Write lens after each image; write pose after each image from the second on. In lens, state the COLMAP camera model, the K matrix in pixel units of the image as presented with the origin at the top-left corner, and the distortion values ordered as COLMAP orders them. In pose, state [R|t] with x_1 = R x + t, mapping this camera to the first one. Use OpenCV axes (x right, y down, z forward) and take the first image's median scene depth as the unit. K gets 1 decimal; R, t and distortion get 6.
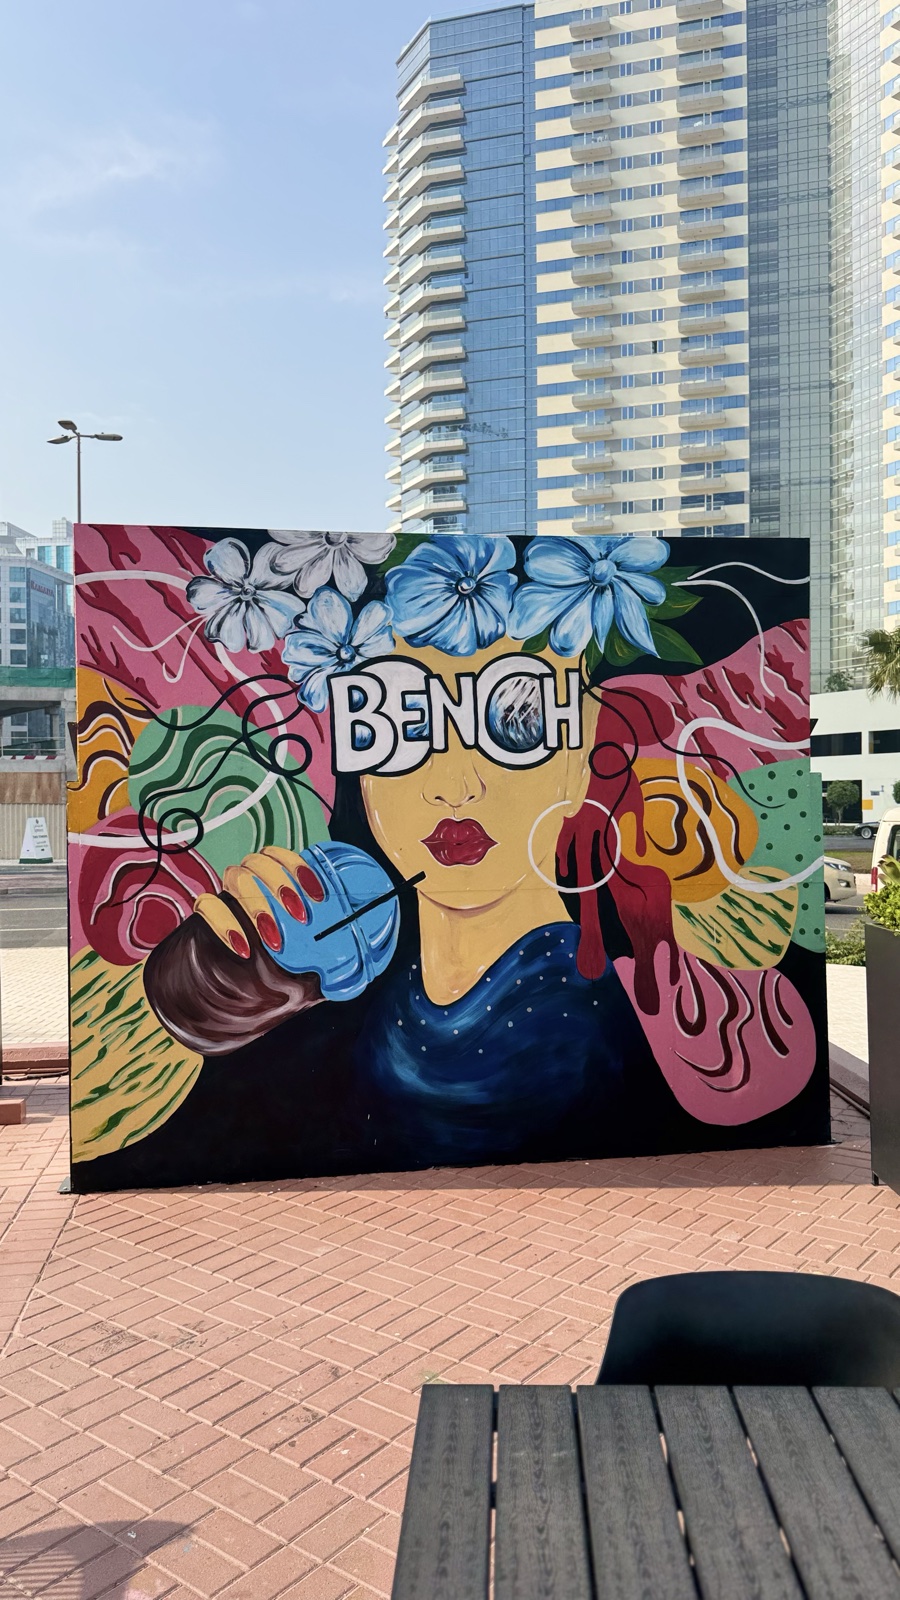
lens RADIAL K [[1121.3, 0, 448.8], [0, 1121.3, 798.9], [0, 0, 1]] dist [0.096140, -0.129224]
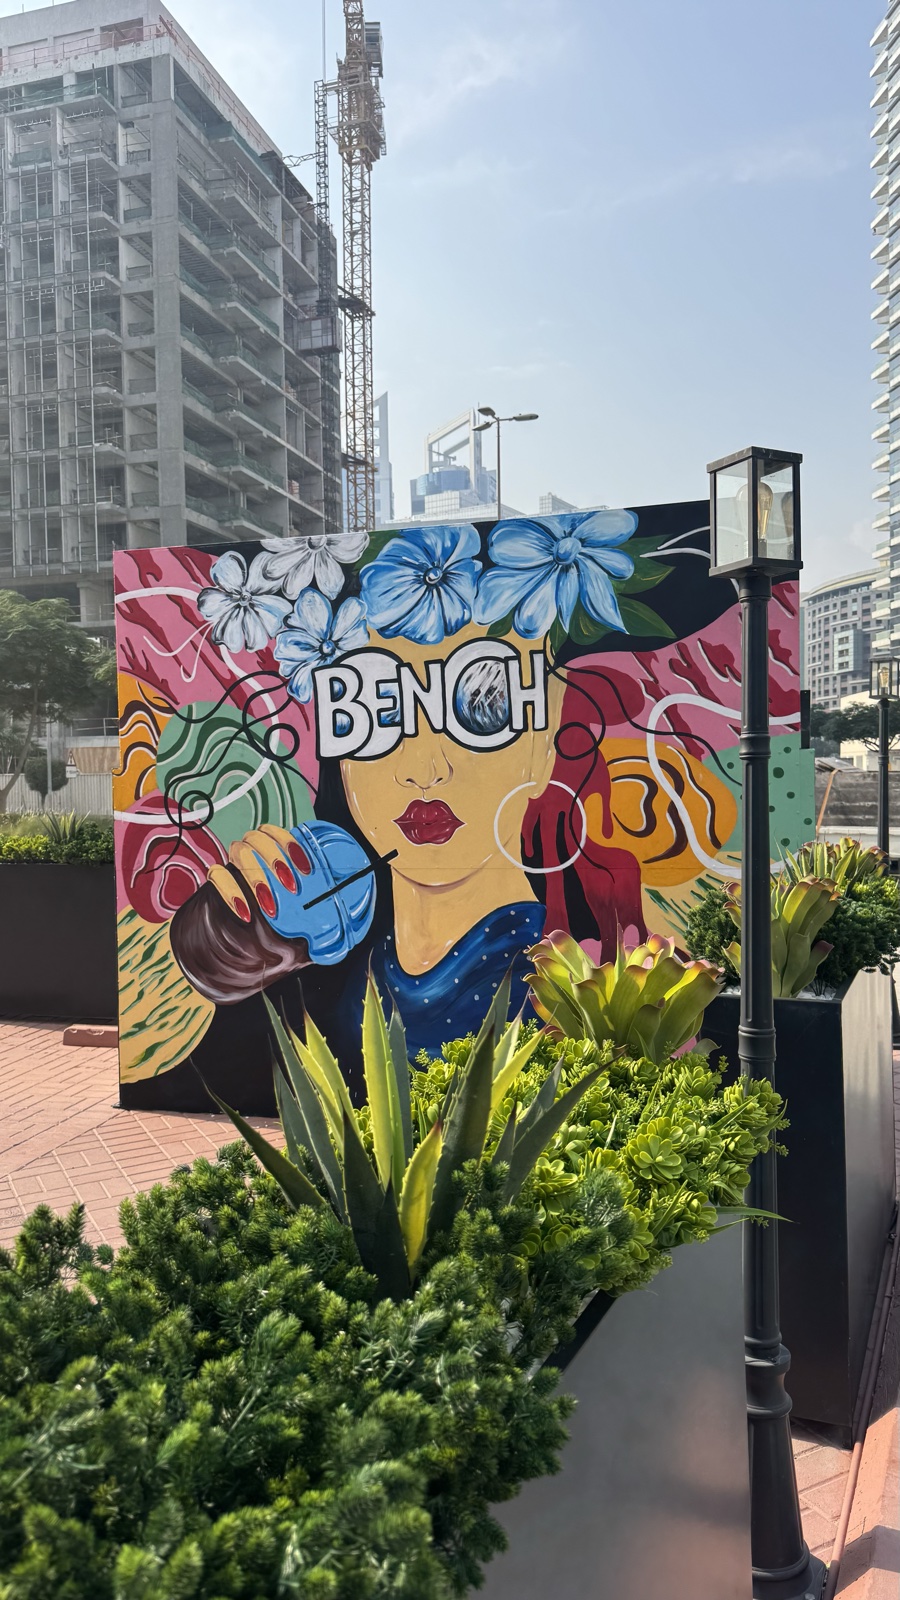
lens RADIAL K [[1121.3, 0, 449.2], [0, 1121.3, 800.3], [0, 0, 1]] dist [0.096140, -0.129224]
pose [[0.910894, 0.003607, -0.412625, 0.464333], [0.011863, 0.999320, 0.034923, -0.018478], [0.412470, -0.036706, 0.910231, 0.051474]]
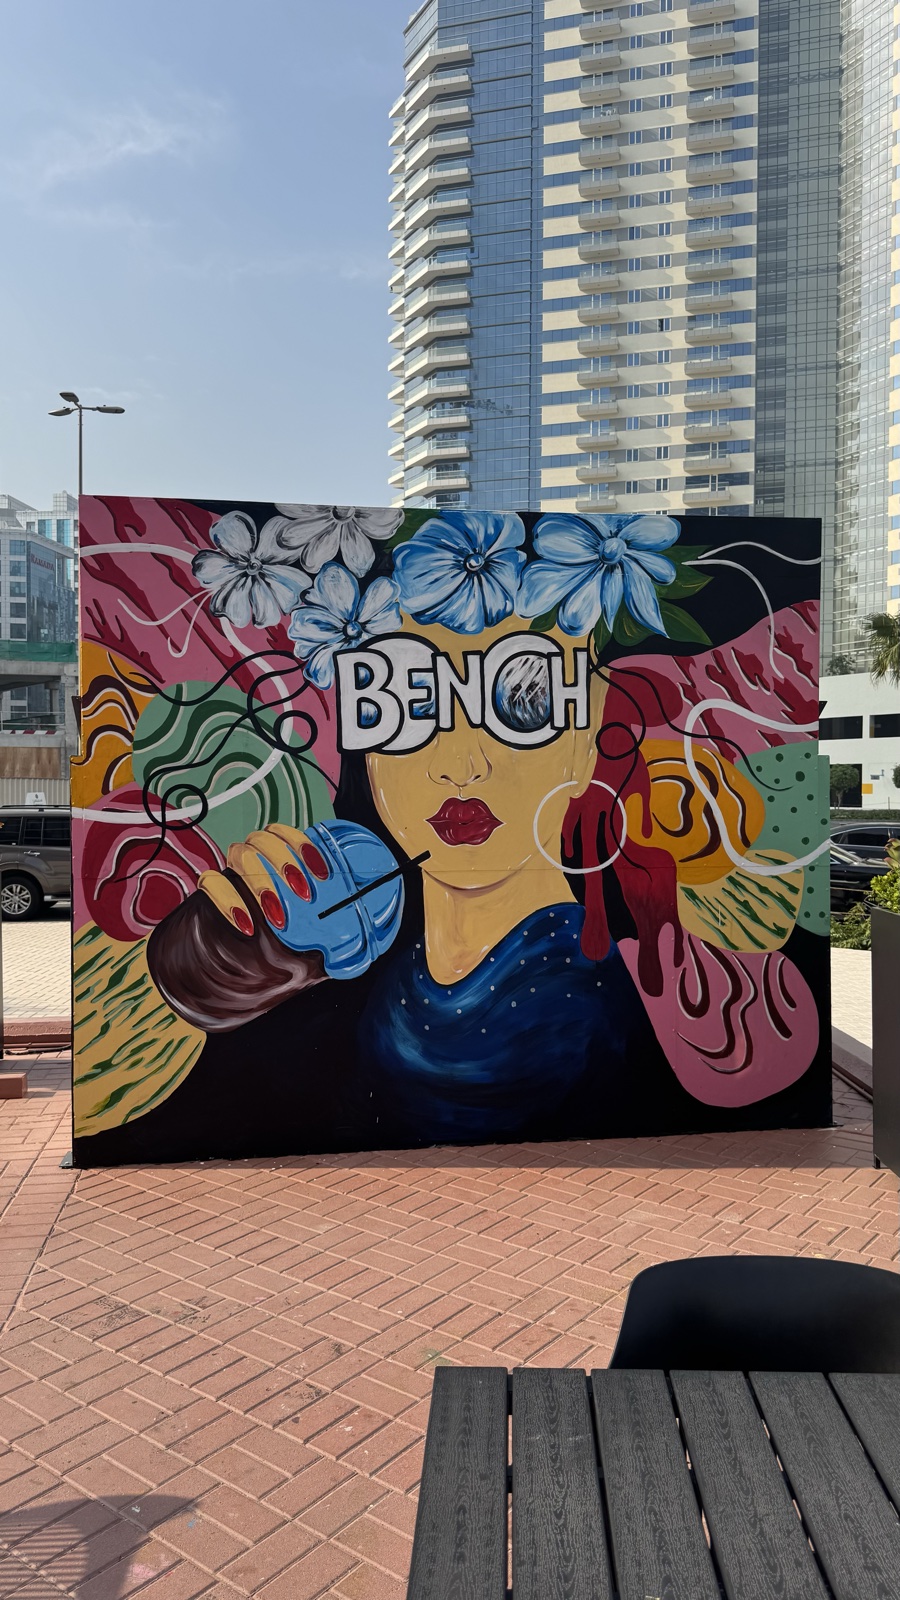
lens RADIAL K [[1121.3, 0, 449.4], [0, 1121.3, 800.1], [0, 0, 1]] dist [0.096140, -0.129224]
pose [[0.999938, 0.011062, 0.001117, -0.005573], [-0.011082, 0.999758, 0.018997, 0.000790], [-0.000907, -0.019009, 0.999819, 0.005809]]
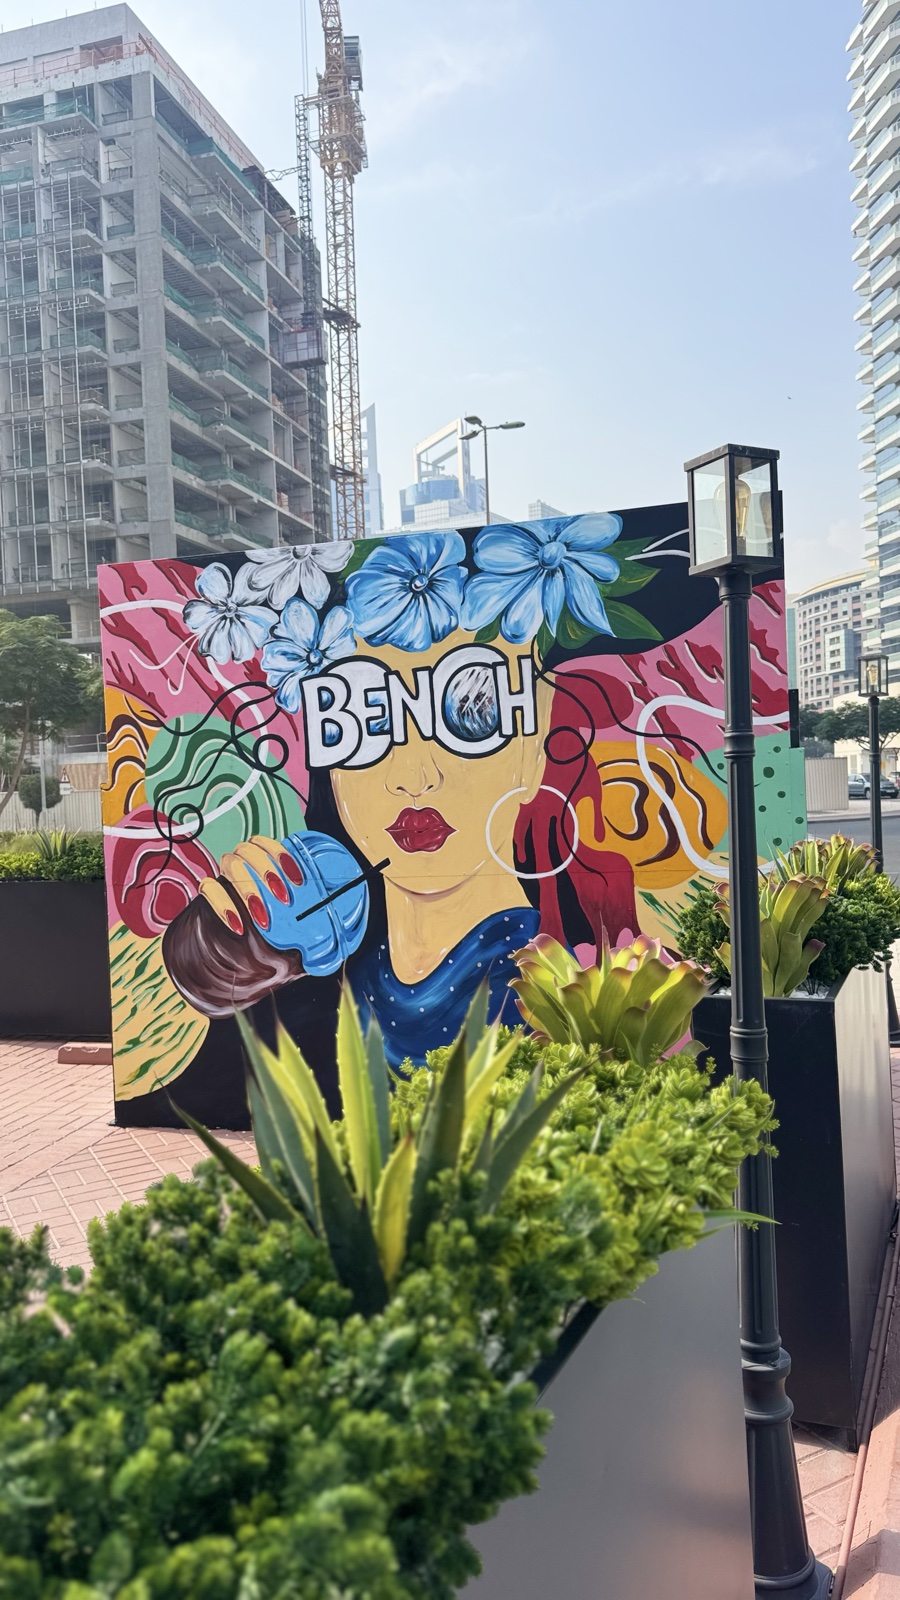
lens RADIAL K [[1121.3, 0, 454.5], [0, 1121.3, 799.7], [0, 0, 1]] dist [0.096140, -0.129224]
pose [[0.913963, -0.020474, -0.405282, 0.467216], [0.034380, 0.999042, 0.027062, -0.017010], [0.404340, -0.038667, 0.913791, 0.057230]]
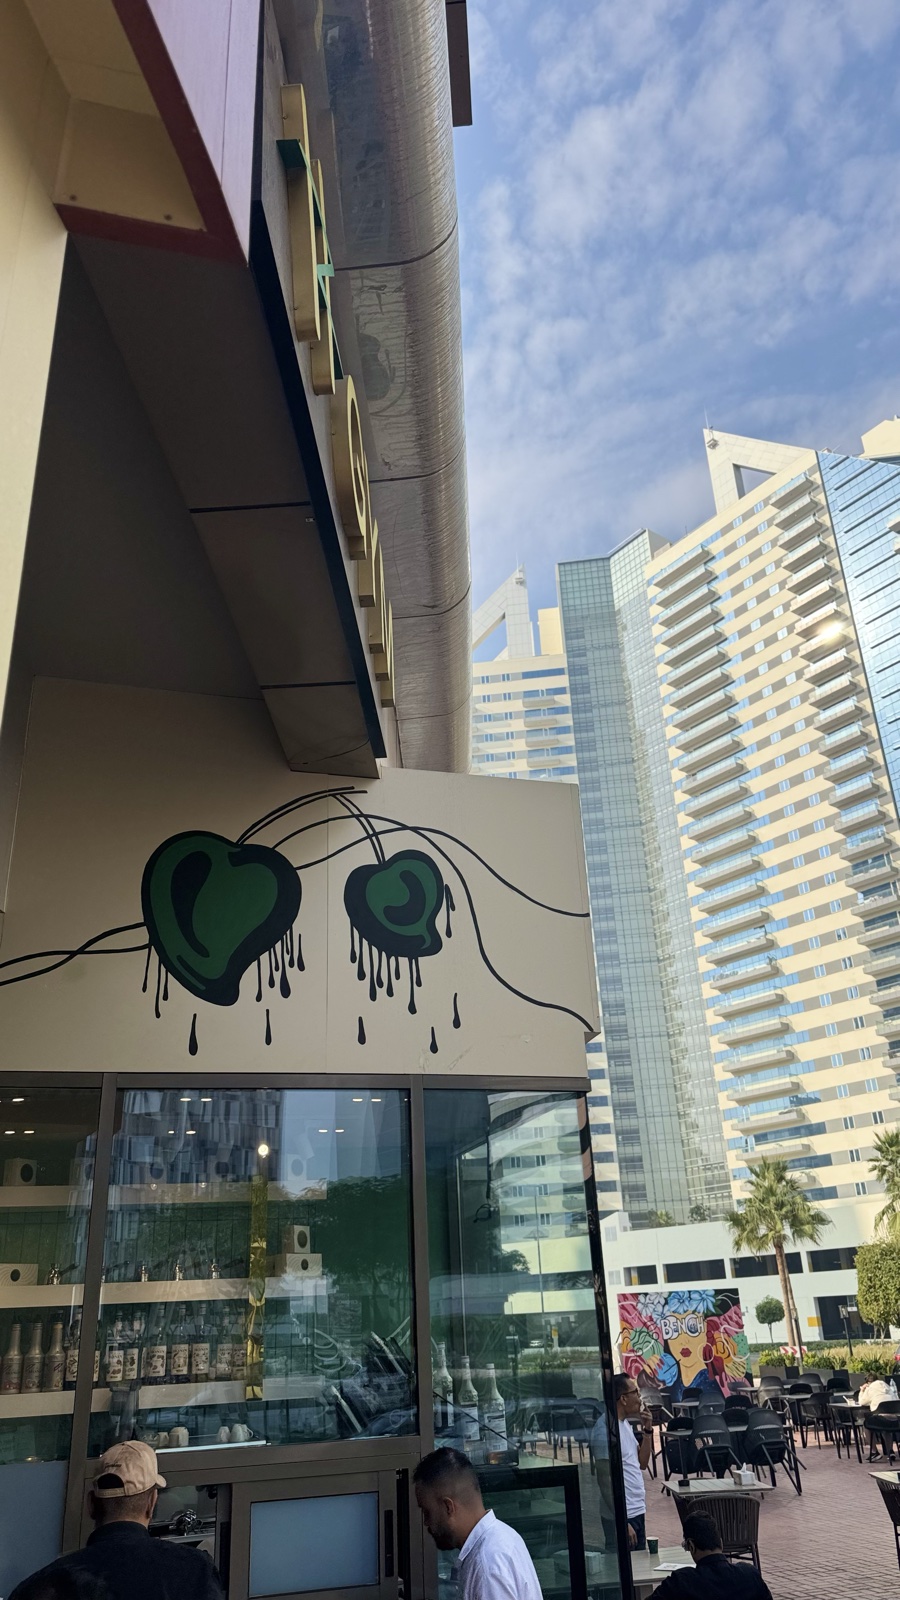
lens RADIAL K [[1121.3, 0, 459.2], [0, 1121.3, 814.0], [0, 0, 1]] dist [0.096140, -0.129224]
pose [[0.989706, 0.022974, 0.141262, -1.926837], [0.037341, 0.911392, -0.409841, -0.118676], [-0.138161, 0.410897, 0.901152, -4.918250]]
